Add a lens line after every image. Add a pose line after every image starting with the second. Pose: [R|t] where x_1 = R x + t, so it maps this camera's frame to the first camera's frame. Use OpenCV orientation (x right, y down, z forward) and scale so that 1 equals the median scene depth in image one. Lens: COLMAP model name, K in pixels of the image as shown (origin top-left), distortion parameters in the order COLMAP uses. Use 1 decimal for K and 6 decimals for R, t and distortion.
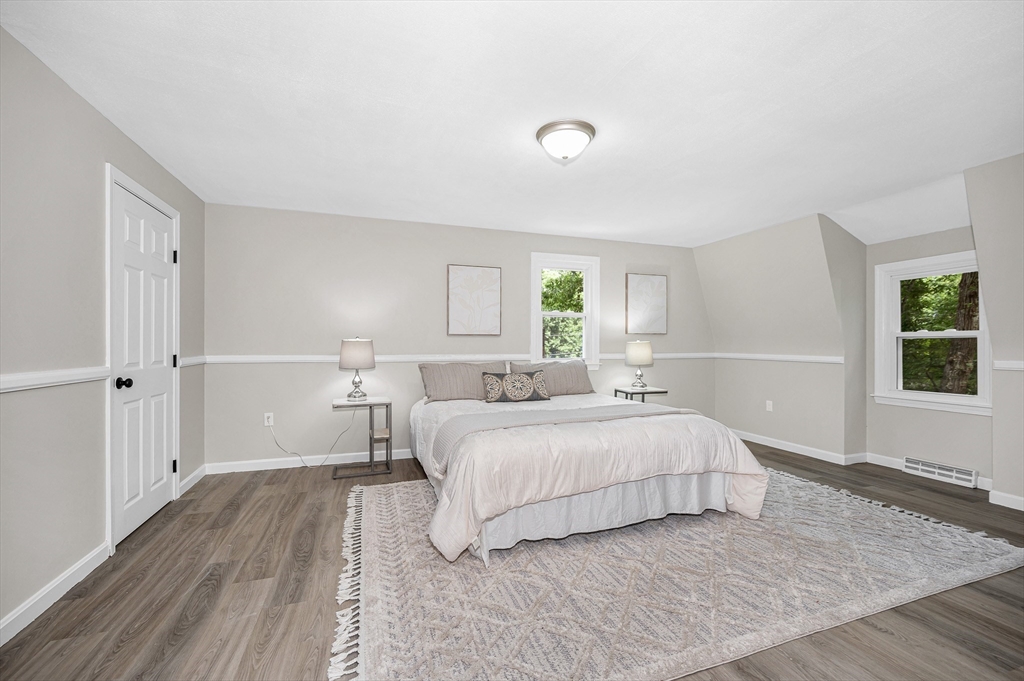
lens RADIAL K [[413.3, 0, 563.4], [0, 413.3, 343.3], [0, 0, 1]] dist [-0.002761, -0.000140]
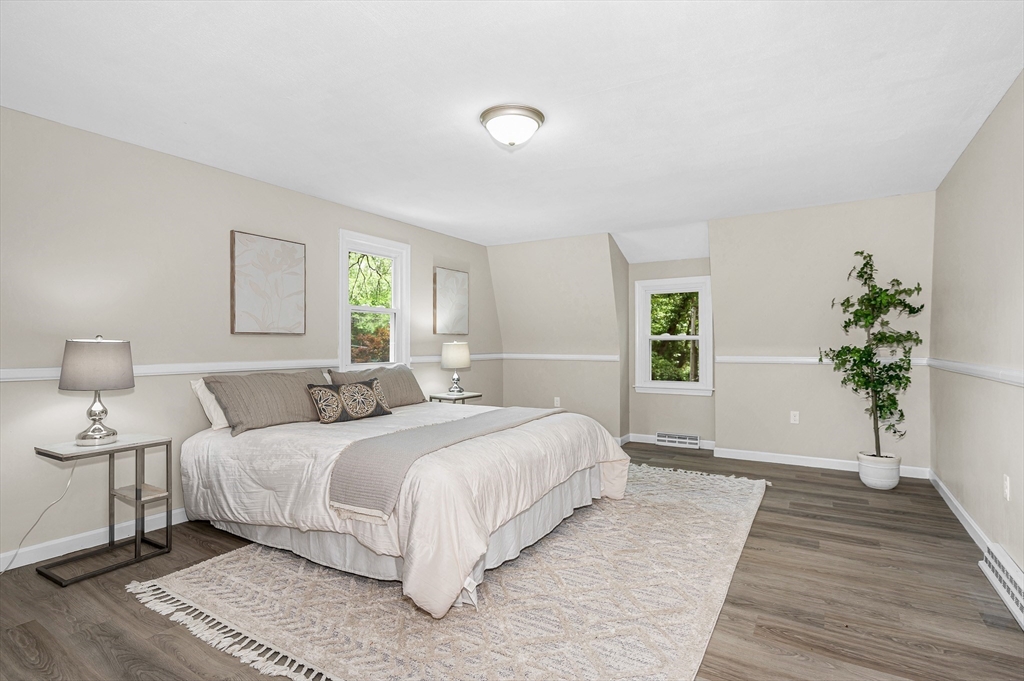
lens RADIAL K [[467.2, 0, 517.6], [0, 467.2, 343.1], [0, 0, 1]] dist [-0.001108, -0.000001]
pose [[0.799986, -0.001331, 0.600017, -0.423481], [0.001461, 0.999999, 0.000270, -0.004293], [-0.600017, 0.000661, 0.799987, 0.110360]]
